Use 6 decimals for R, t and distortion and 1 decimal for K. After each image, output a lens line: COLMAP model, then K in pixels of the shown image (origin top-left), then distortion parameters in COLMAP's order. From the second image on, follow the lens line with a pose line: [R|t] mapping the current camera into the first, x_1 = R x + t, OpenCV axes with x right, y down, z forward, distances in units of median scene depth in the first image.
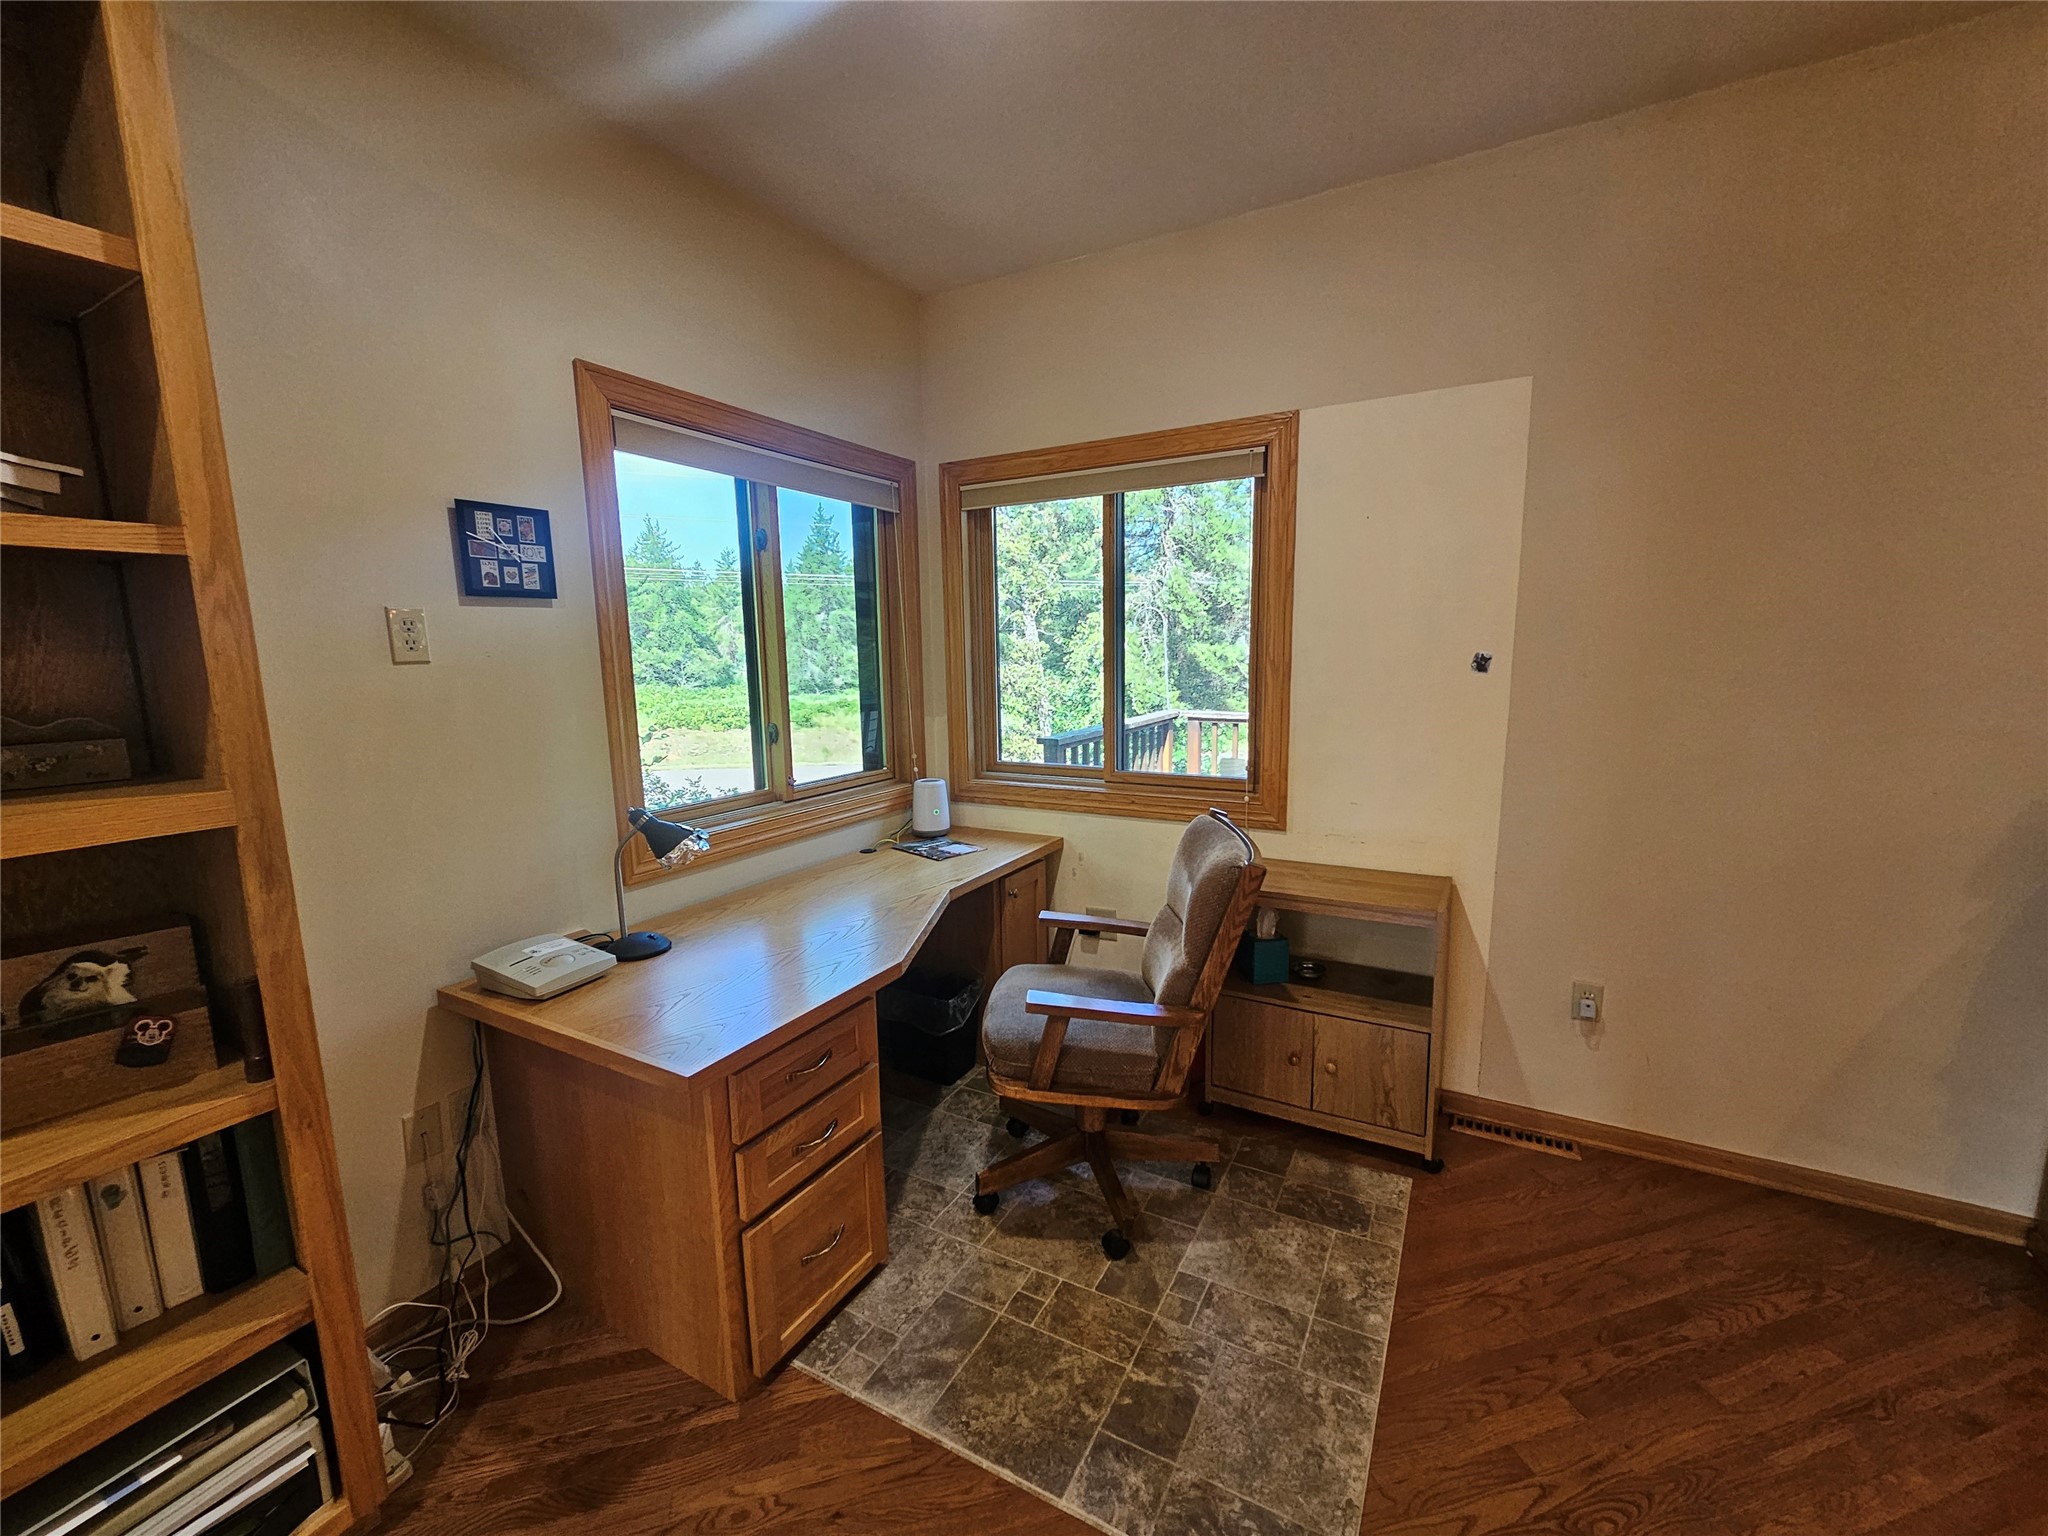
lens RADIAL K [[834.9, 0, 1034.4], [0, 834.9, 771.8], [0, 0, 1]] dist [0.002533, 0.000057]
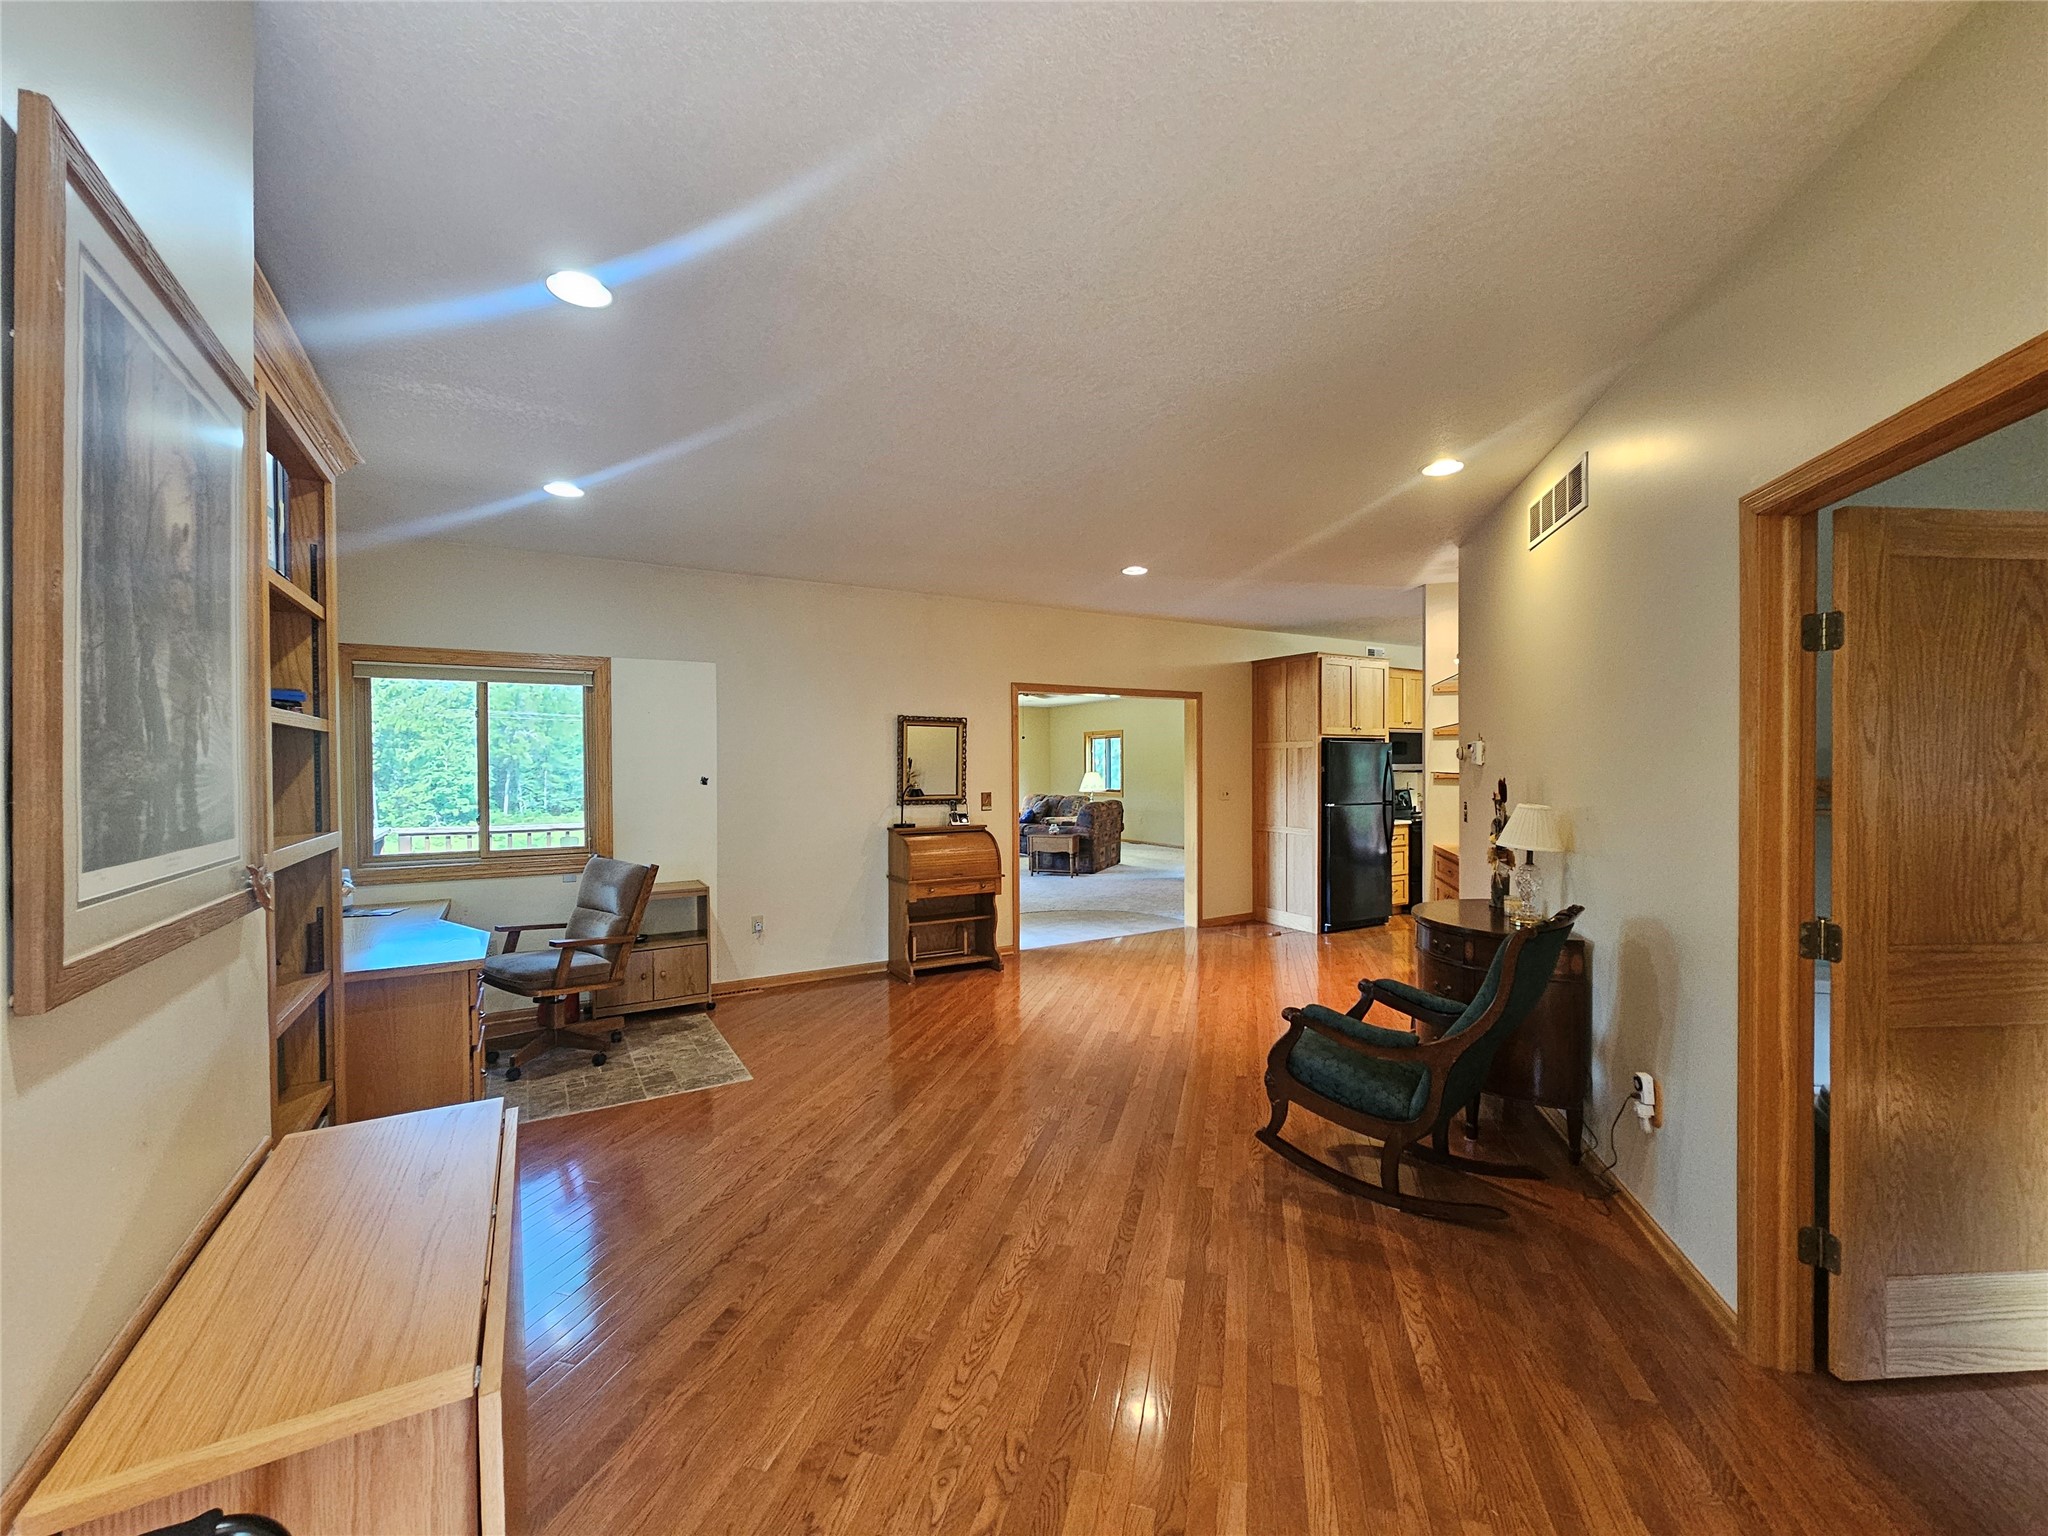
lens RADIAL K [[834.9, 0, 1027.9], [0, 834.9, 771.6], [0, 0, 1]] dist [0.002533, 0.000057]
pose [[0.506403, 0.011294, 0.862223, -1.090996], [0.122604, 0.988812, -0.084960, 0.158124], [-0.853536, 0.148736, 0.499353, -0.982121]]
